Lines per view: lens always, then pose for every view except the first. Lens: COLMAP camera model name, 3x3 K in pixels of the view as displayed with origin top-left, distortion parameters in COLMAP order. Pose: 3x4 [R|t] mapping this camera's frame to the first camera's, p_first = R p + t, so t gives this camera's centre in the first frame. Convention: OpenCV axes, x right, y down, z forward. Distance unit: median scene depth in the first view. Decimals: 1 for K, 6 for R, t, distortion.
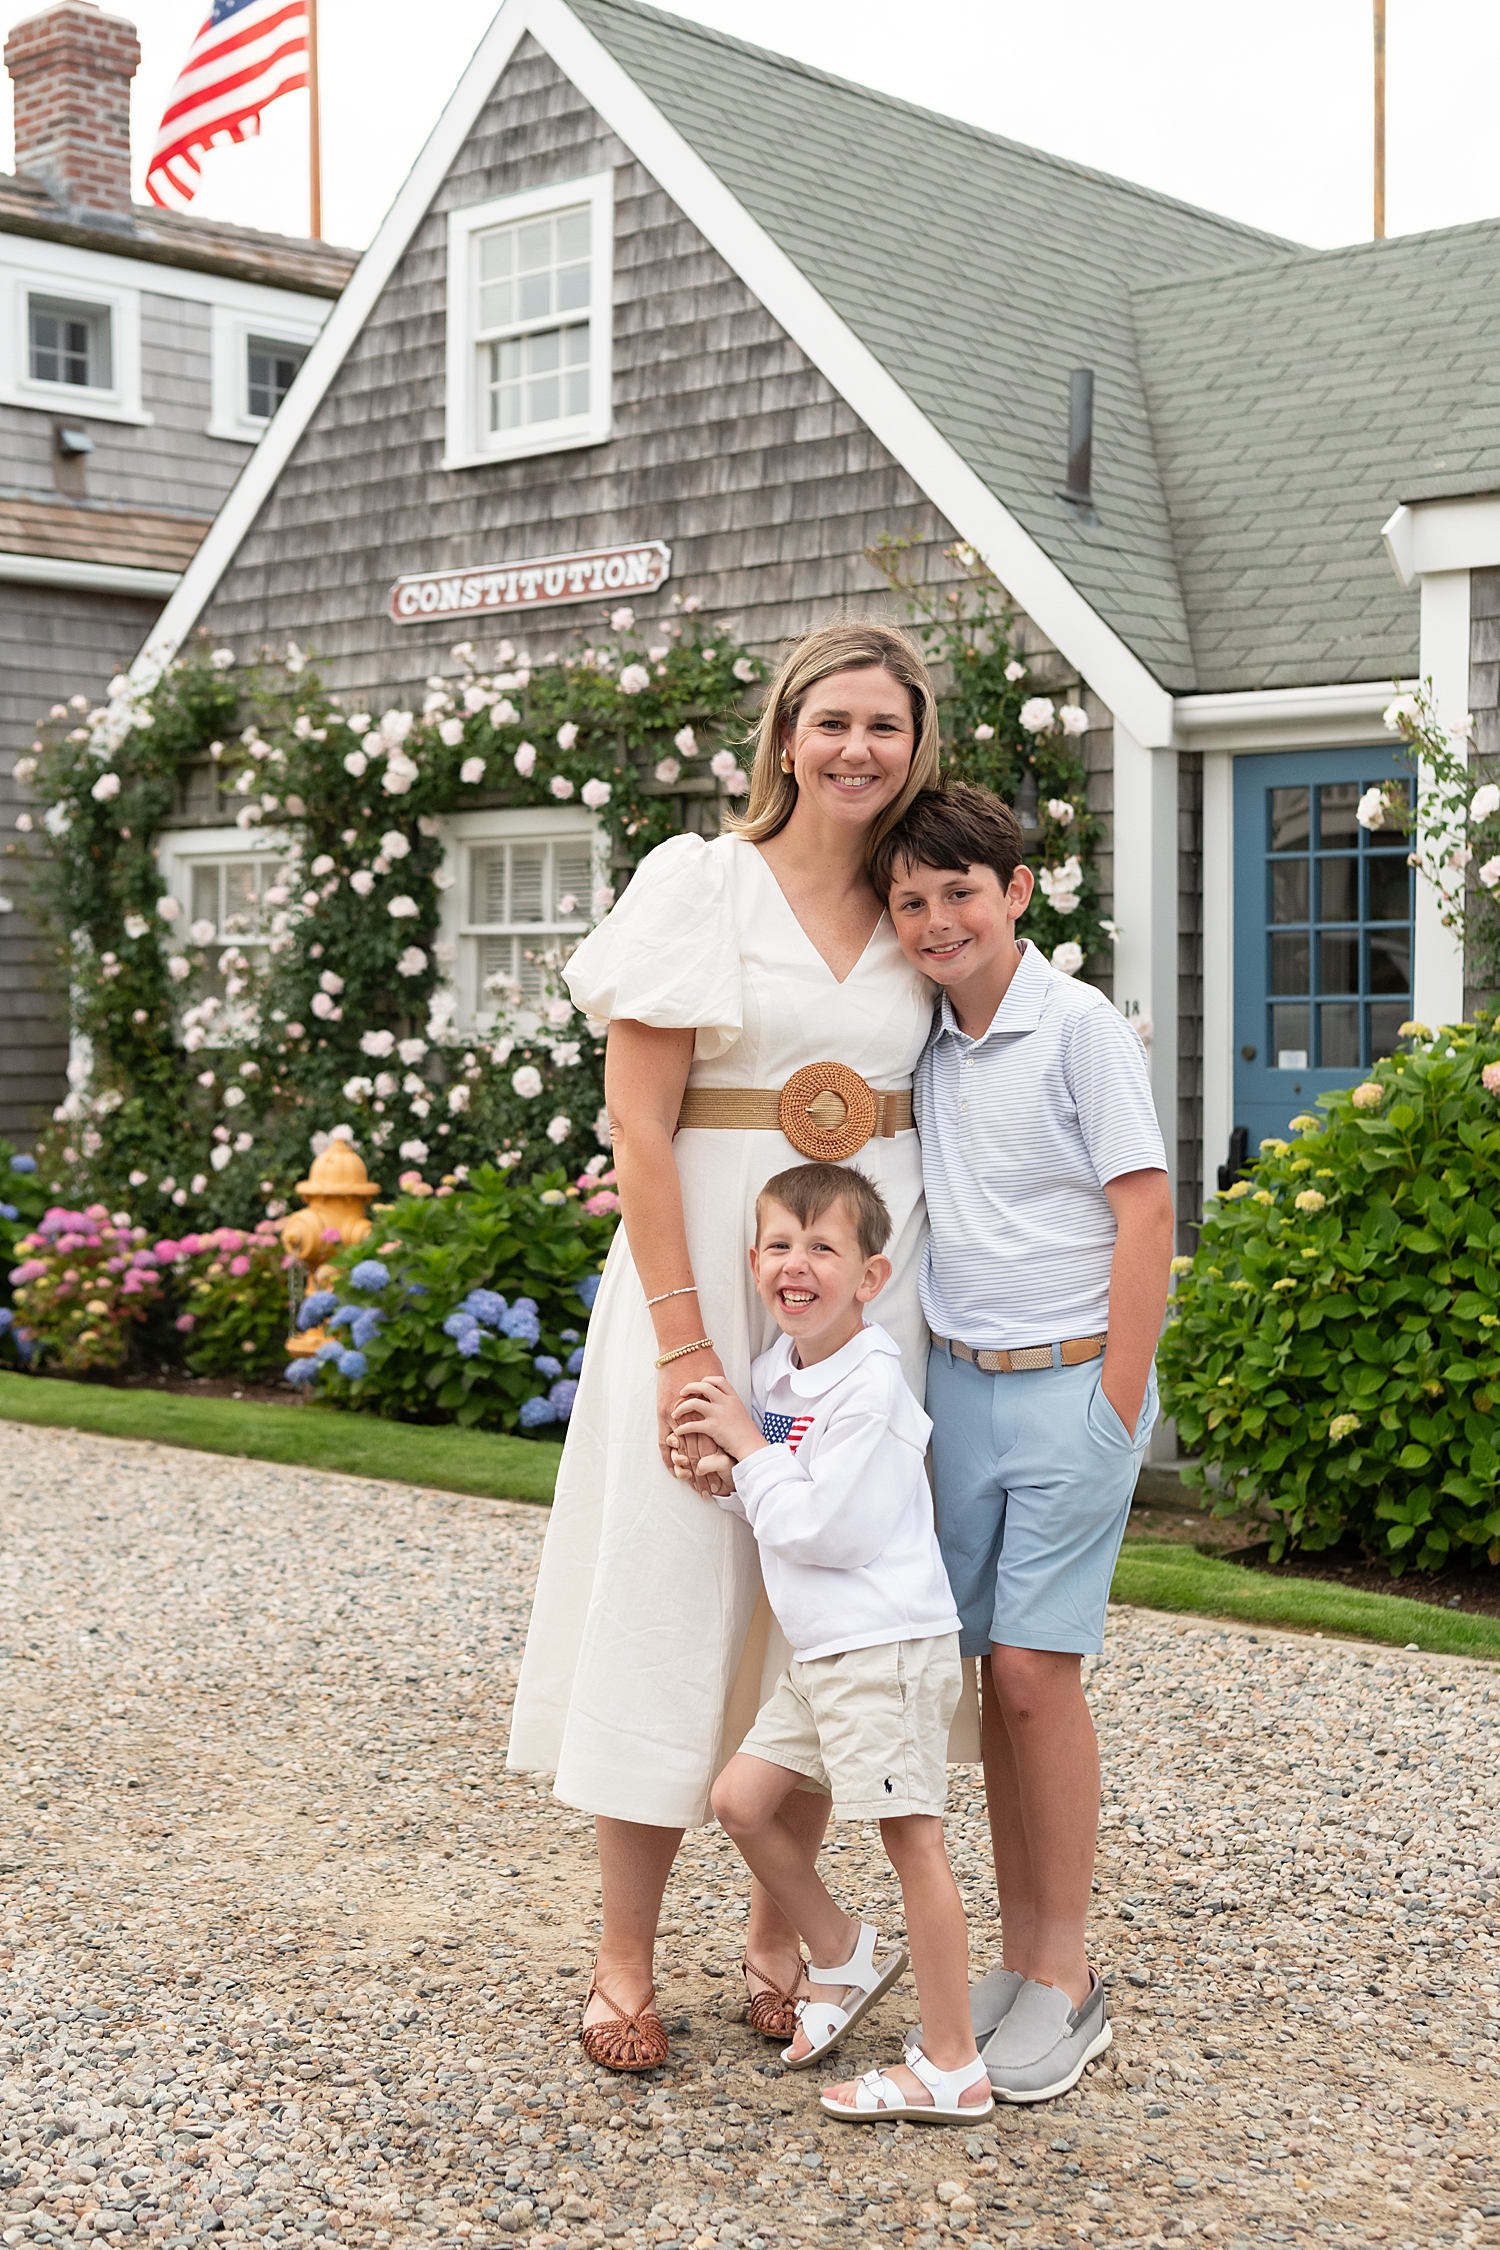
lens RADIAL K [[3120.3, 0, 750.0], [0, 3120.3, 1125.0], [0, 0, 1]] dist [0.016836, -0.029023]
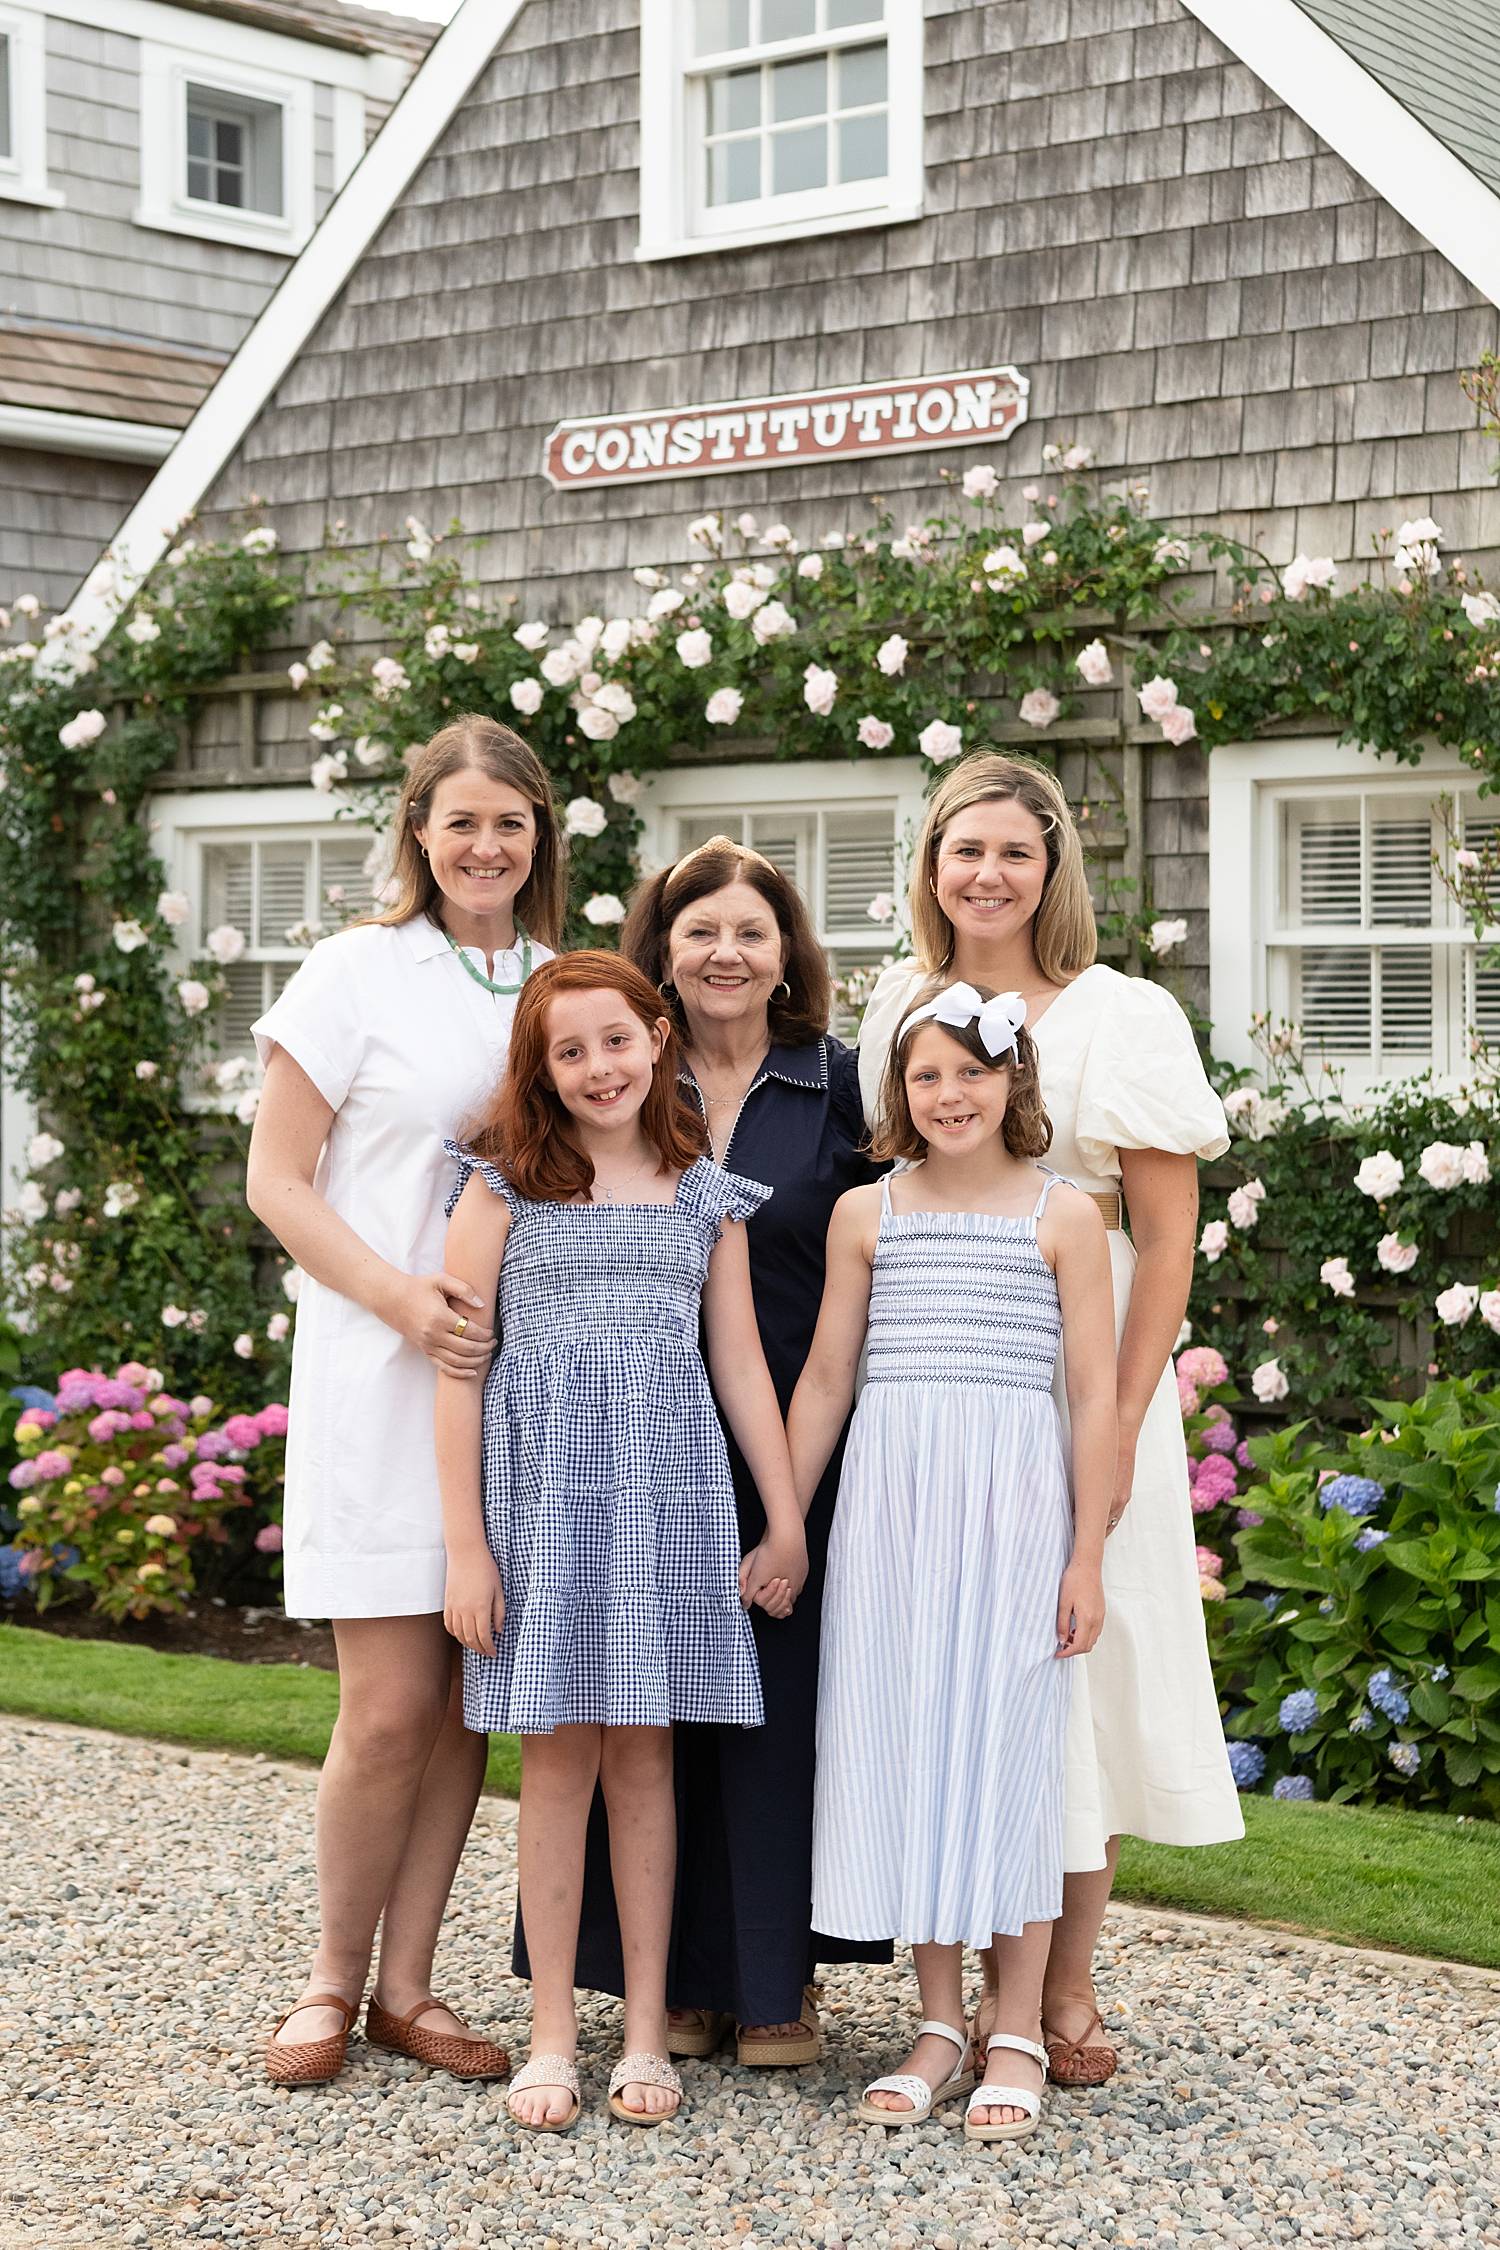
lens RADIAL K [[3853.9, 0, 749.5], [0, 3853.9, 1025.4], [0, 0, 1]] dist [0.019955, 0.022320]
pose [[0.995712, -0.006502, 0.092282, -0.157221], [0.009134, 0.999563, -0.028129, -0.021835], [-0.092058, 0.028852, 0.995336, 0.178842]]
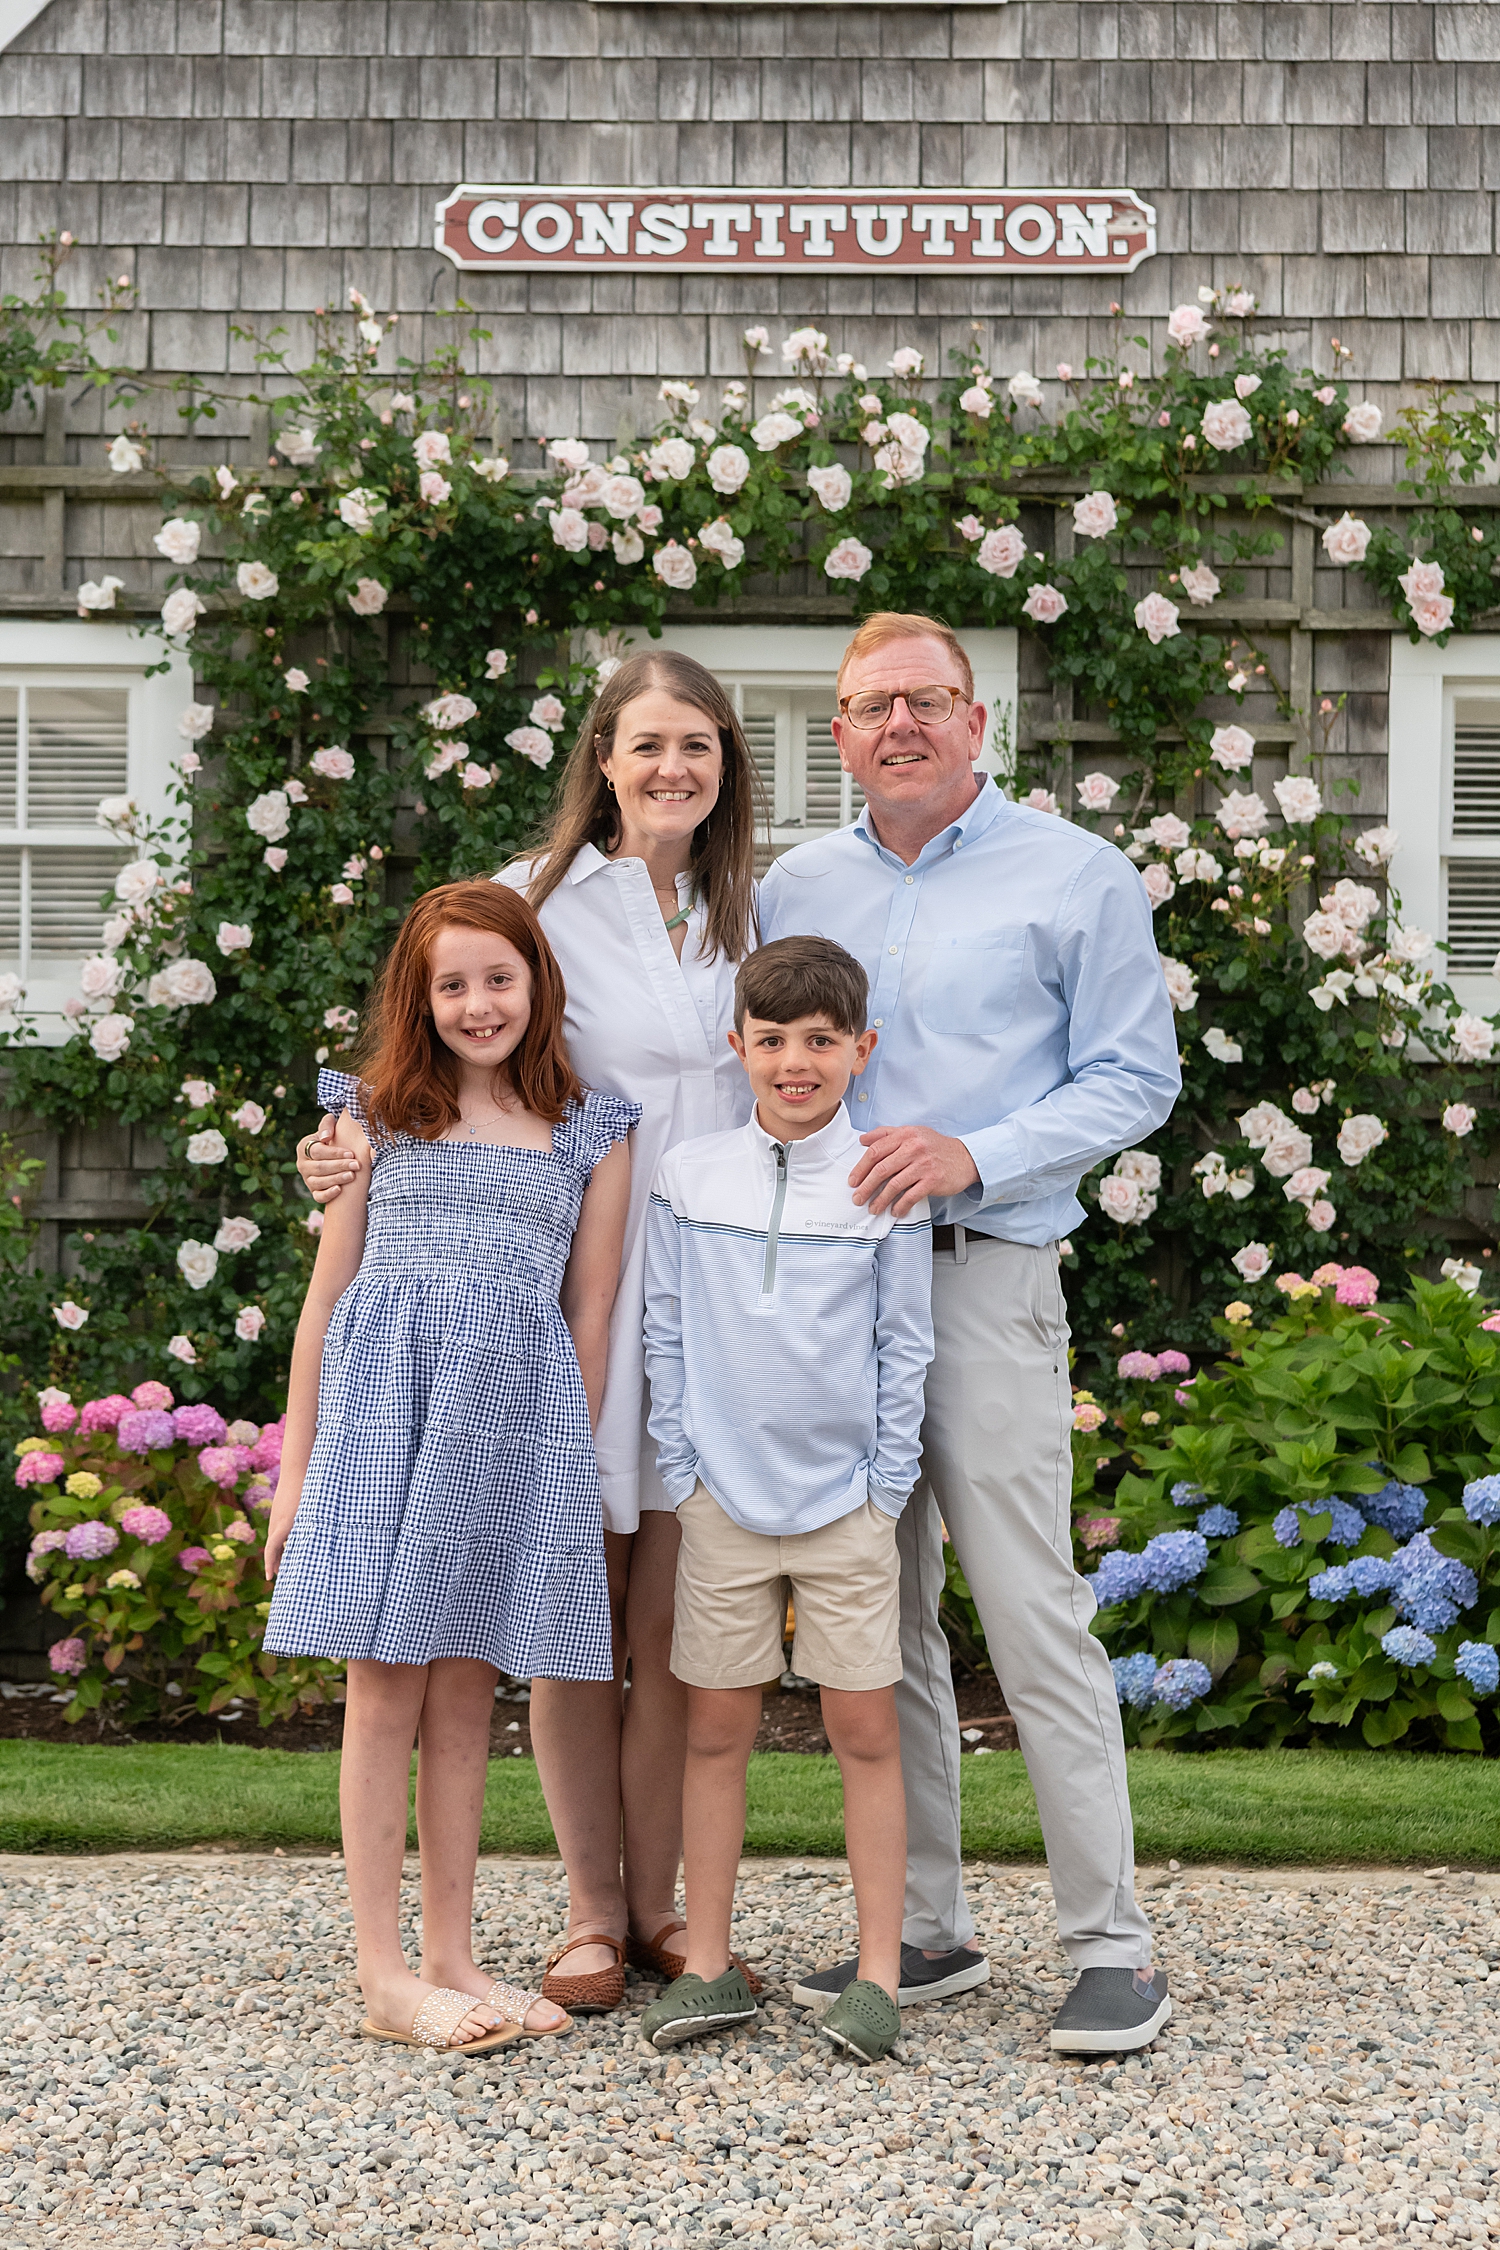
lens RADIAL K [[3782.8, 0, 691.0], [0, 3782.8, 1005.0], [0, 0, 1]] dist [0.014551, 0.007618]
pose [[0.745931, -0.015534, 0.665842, -0.551526], [0.014645, 0.999869, 0.006921, -0.037884], [-0.665862, 0.004589, 0.746061, 0.506618]]
